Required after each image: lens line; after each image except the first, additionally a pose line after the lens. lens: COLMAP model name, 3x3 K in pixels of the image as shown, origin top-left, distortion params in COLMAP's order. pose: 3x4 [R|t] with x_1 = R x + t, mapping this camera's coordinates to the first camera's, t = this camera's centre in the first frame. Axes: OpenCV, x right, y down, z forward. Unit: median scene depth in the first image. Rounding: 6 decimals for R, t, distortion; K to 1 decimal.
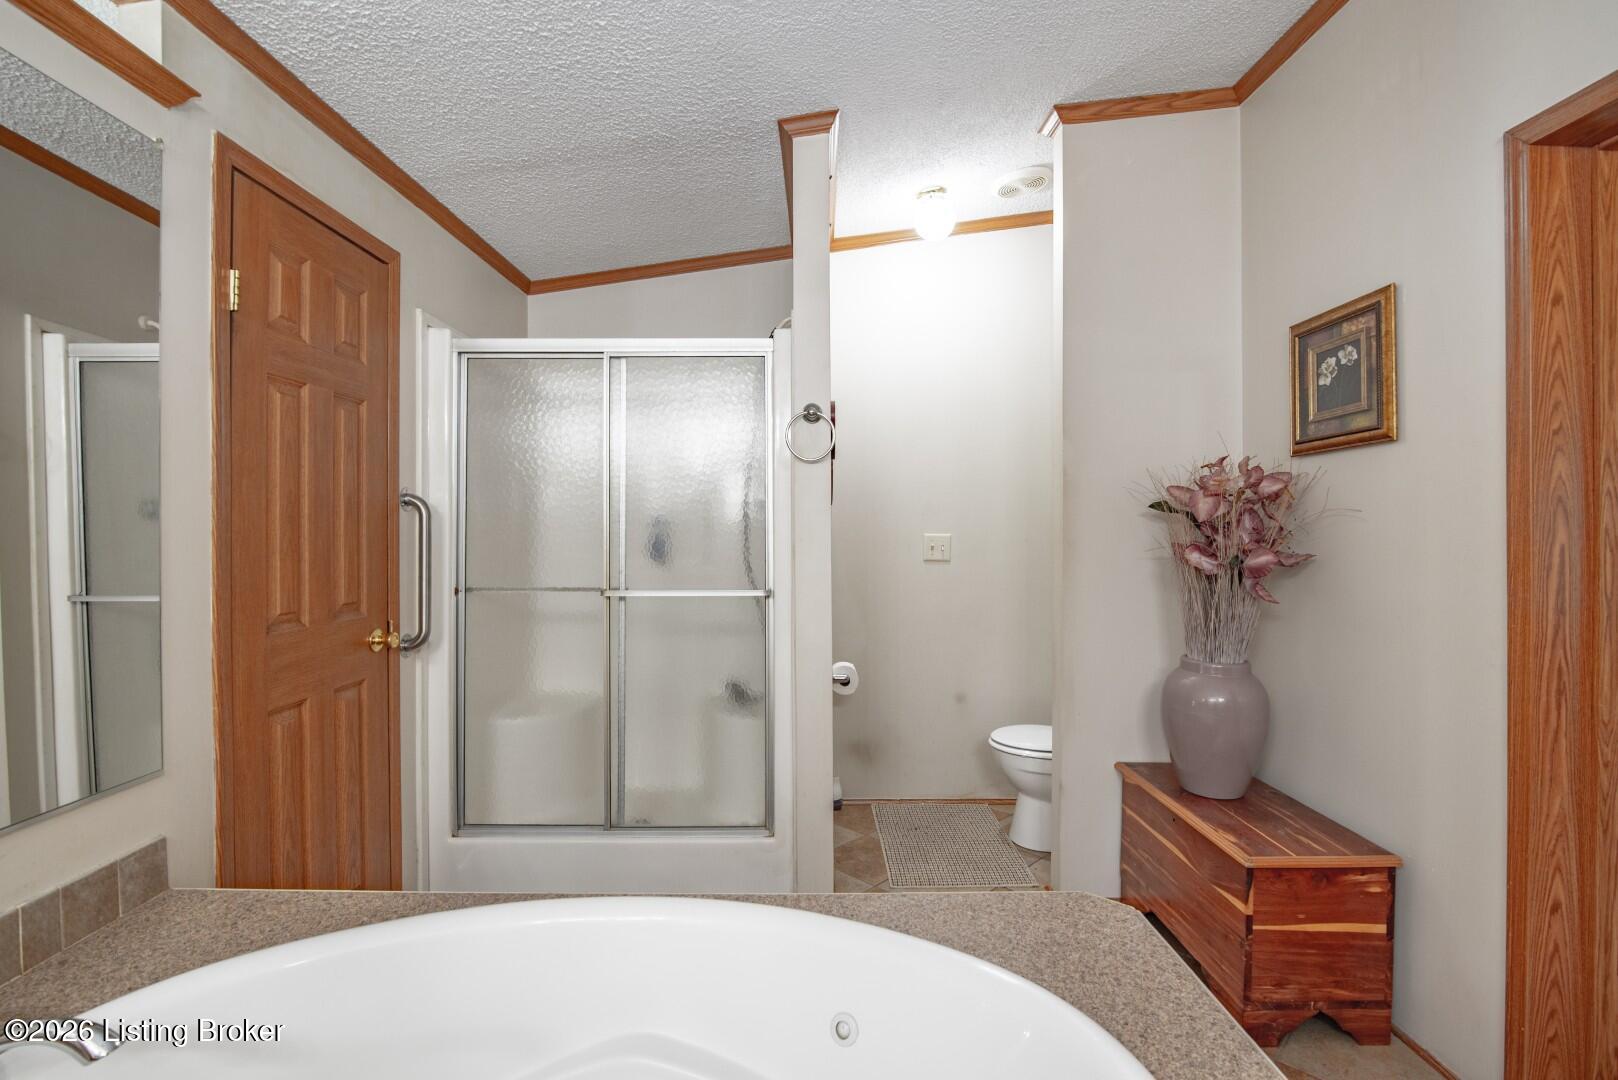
lens RADIAL K [[759.5, 0, 799.0], [0, 759.5, 525.5], [0, 0, 1]] dist [-0.020027, 0.002858]
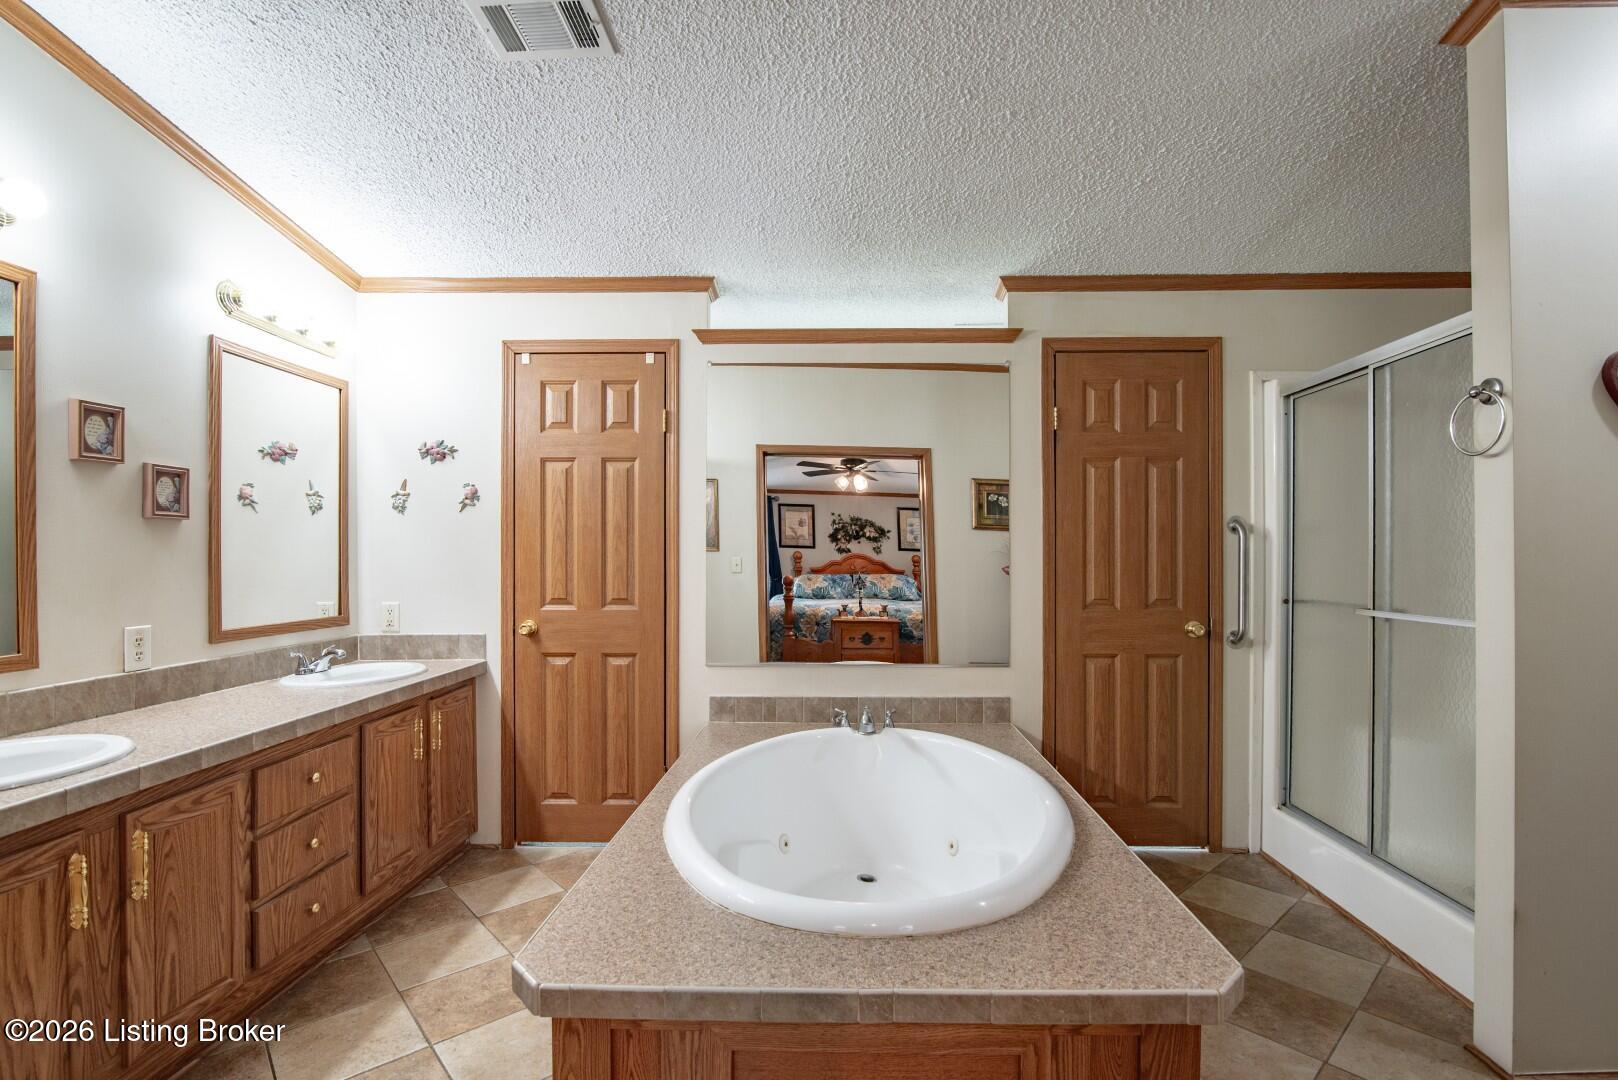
lens RADIAL K [[759.5, 0, 838.1], [0, 759.5, 559.5], [0, 0, 1]] dist [-0.020027, 0.002858]
pose [[-0.028667, 0.004141, -0.999580, 0.969924], [0.003675, 0.999985, 0.004037, 0.019367], [0.999582, -0.003558, -0.028682, 0.452056]]
